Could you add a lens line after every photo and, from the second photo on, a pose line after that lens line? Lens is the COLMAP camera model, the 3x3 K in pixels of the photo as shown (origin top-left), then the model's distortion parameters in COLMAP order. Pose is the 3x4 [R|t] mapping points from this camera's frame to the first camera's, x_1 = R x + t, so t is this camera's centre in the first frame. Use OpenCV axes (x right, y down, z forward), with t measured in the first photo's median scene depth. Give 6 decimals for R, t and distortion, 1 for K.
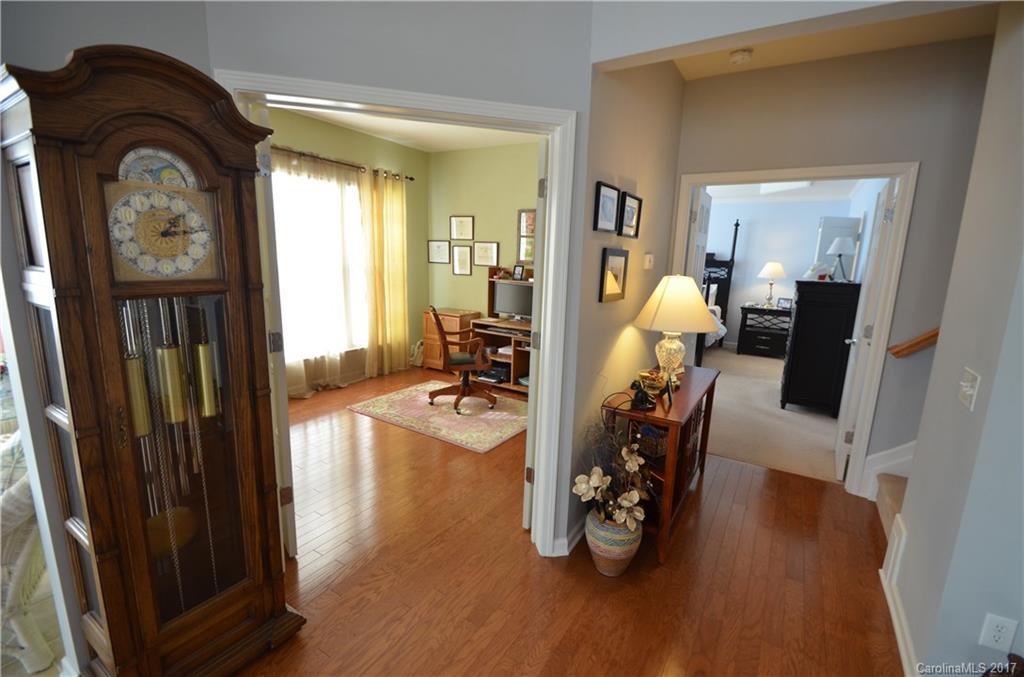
lens RADIAL K [[449.7, 0, 510.6], [0, 449.7, 337.9], [0, 0, 1]] dist [0.004106, -0.004687]
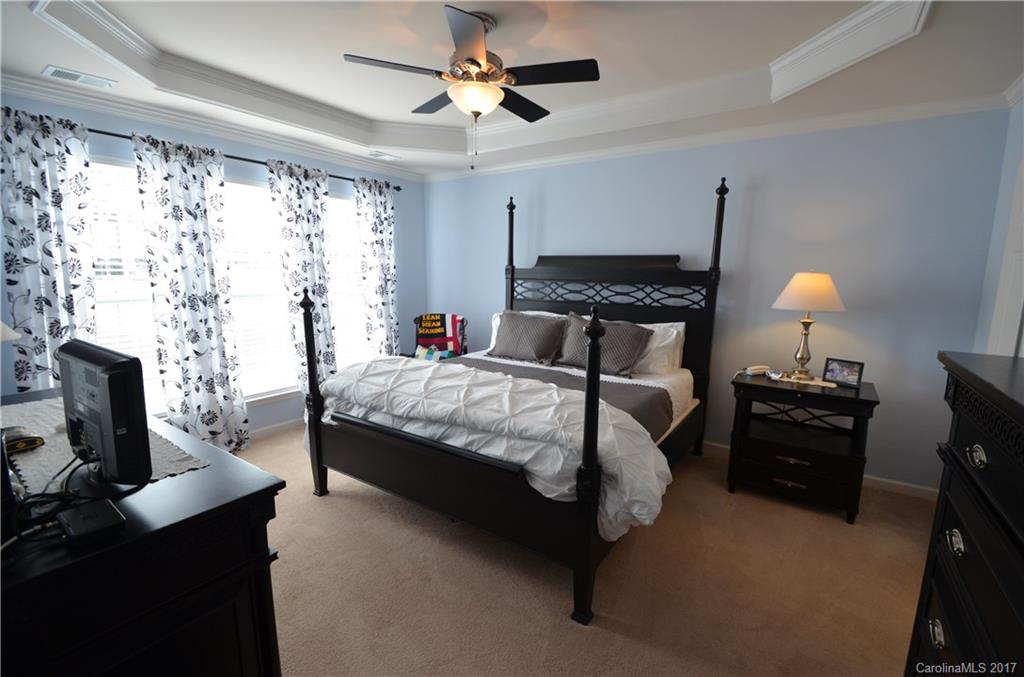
lens RADIAL K [[449.7, 0, 514.1], [0, 449.7, 341.0], [0, 0, 1]] dist [0.004106, -0.004687]
pose [[0.999681, -0.012479, -0.021967, 0.302673], [0.011808, 0.999466, -0.030458, -0.090270], [0.022335, 0.030188, 0.999295, 0.551232]]
